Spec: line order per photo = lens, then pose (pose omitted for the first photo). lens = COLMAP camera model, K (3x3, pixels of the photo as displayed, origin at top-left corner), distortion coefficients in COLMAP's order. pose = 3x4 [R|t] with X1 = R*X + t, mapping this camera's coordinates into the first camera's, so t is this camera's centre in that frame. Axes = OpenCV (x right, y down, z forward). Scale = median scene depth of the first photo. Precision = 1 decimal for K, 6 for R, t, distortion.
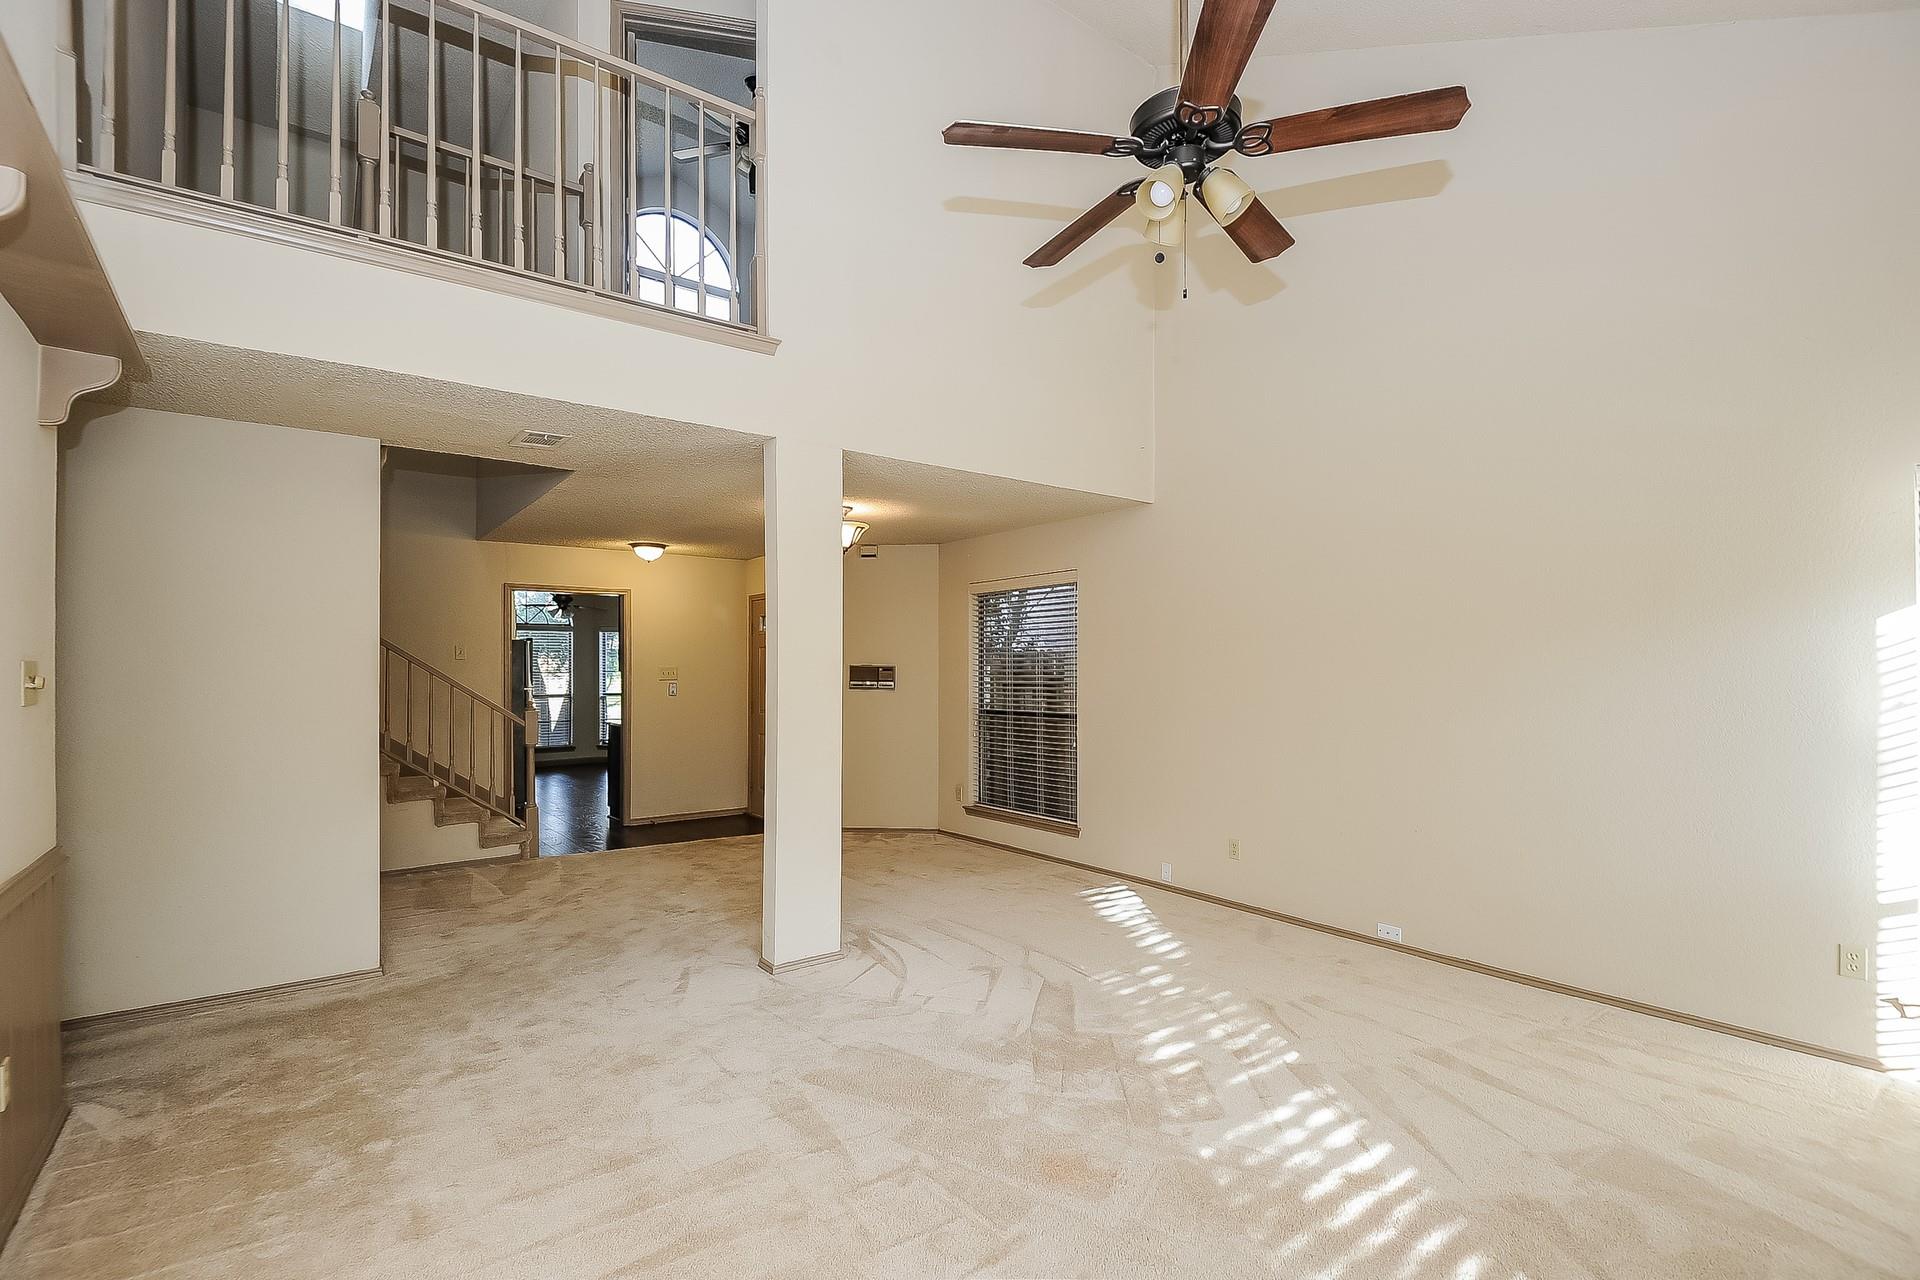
lens RADIAL K [[889.7, 0, 980.5], [0, 889.7, 653.3], [0, 0, 1]] dist [0.001450, -0.000329]
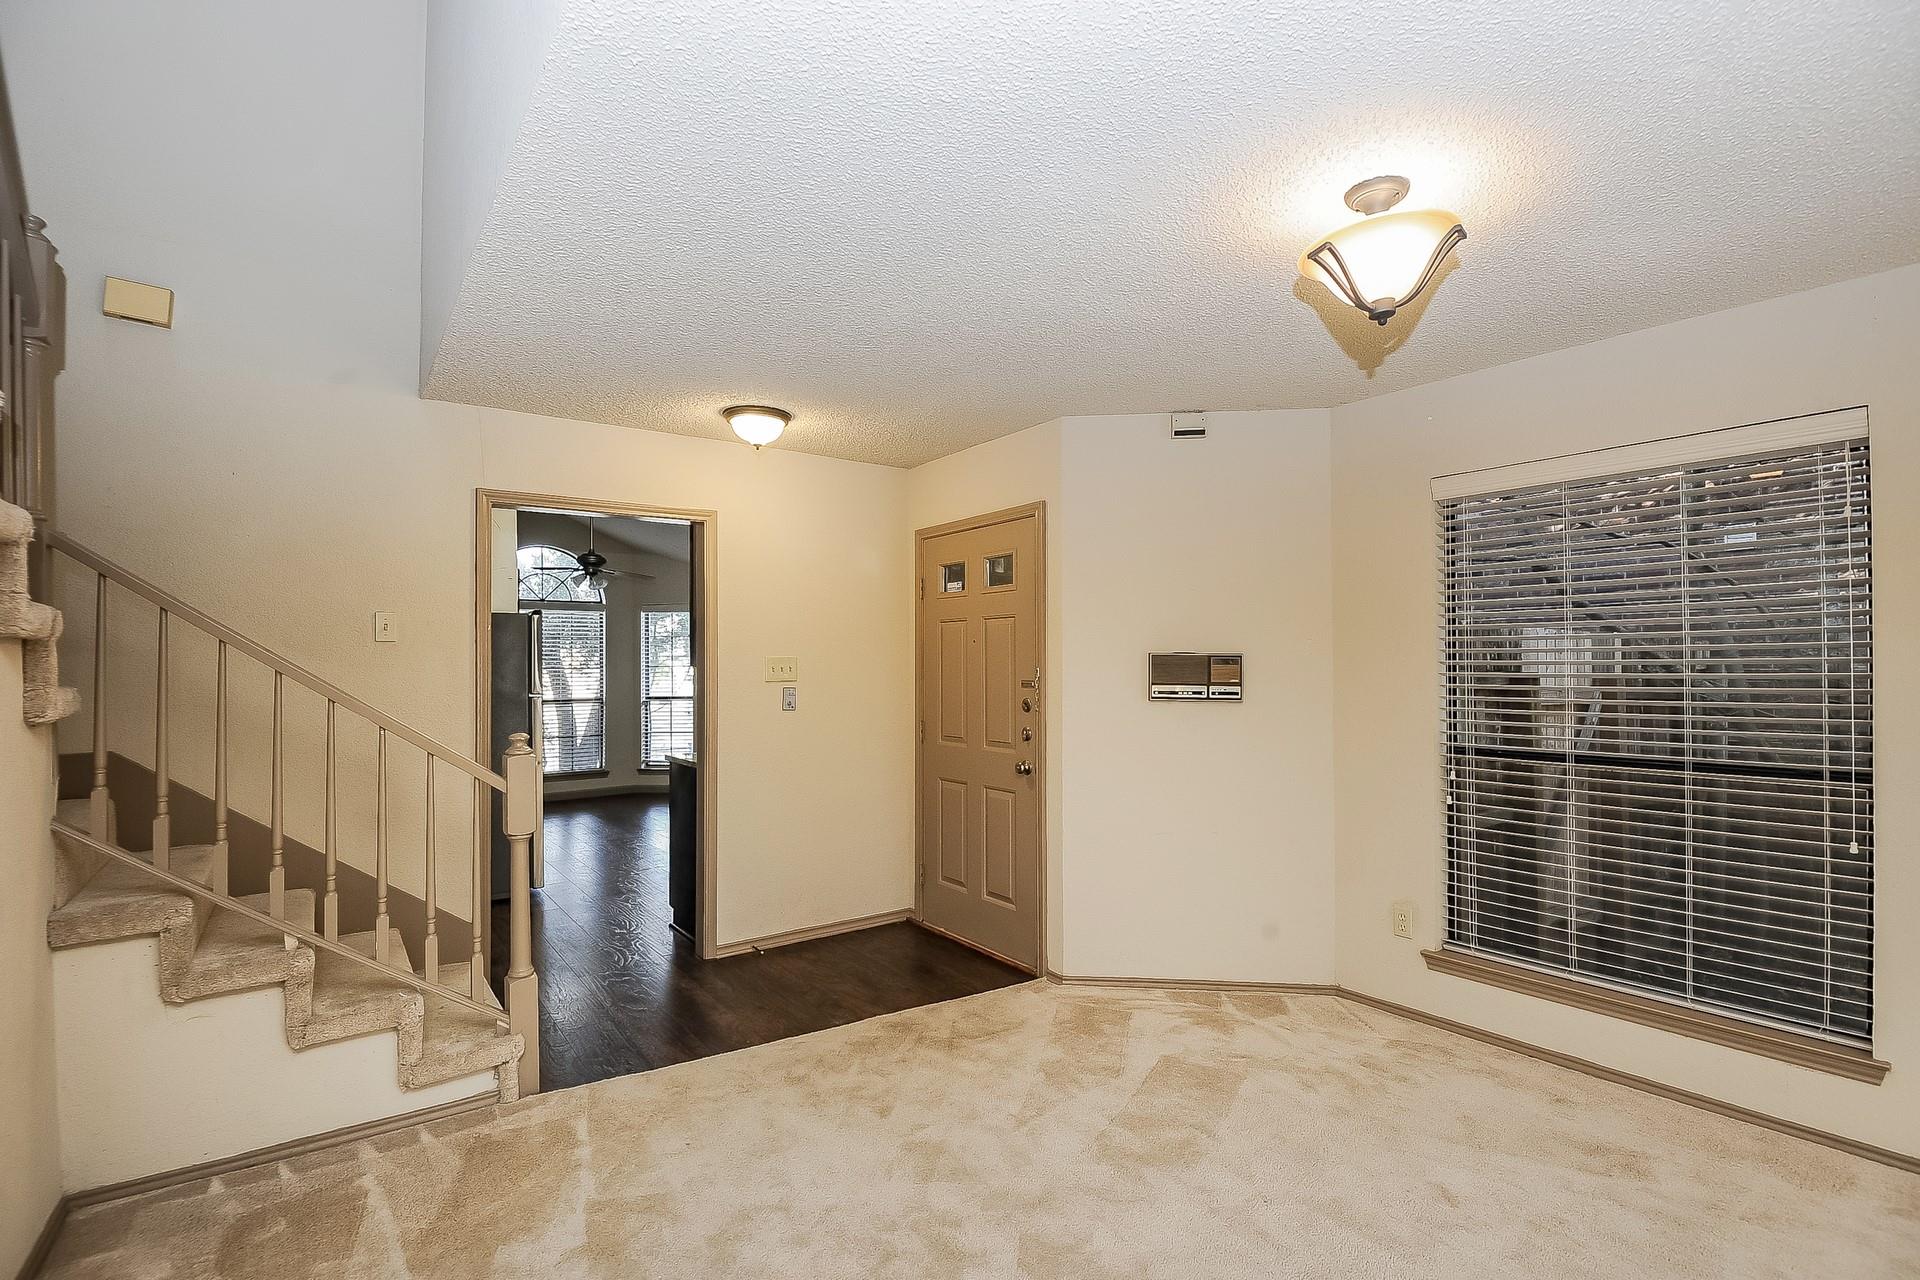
lens RADIAL K [[889.7, 0, 940.5], [0, 889.7, 648.5], [0, 0, 1]] dist [0.001450, -0.000329]
pose [[0.997794, -0.005630, -0.066145, -0.166554], [0.005766, 0.999982, 0.001865, 0.006691], [0.066133, -0.002242, 0.997808, 0.357350]]
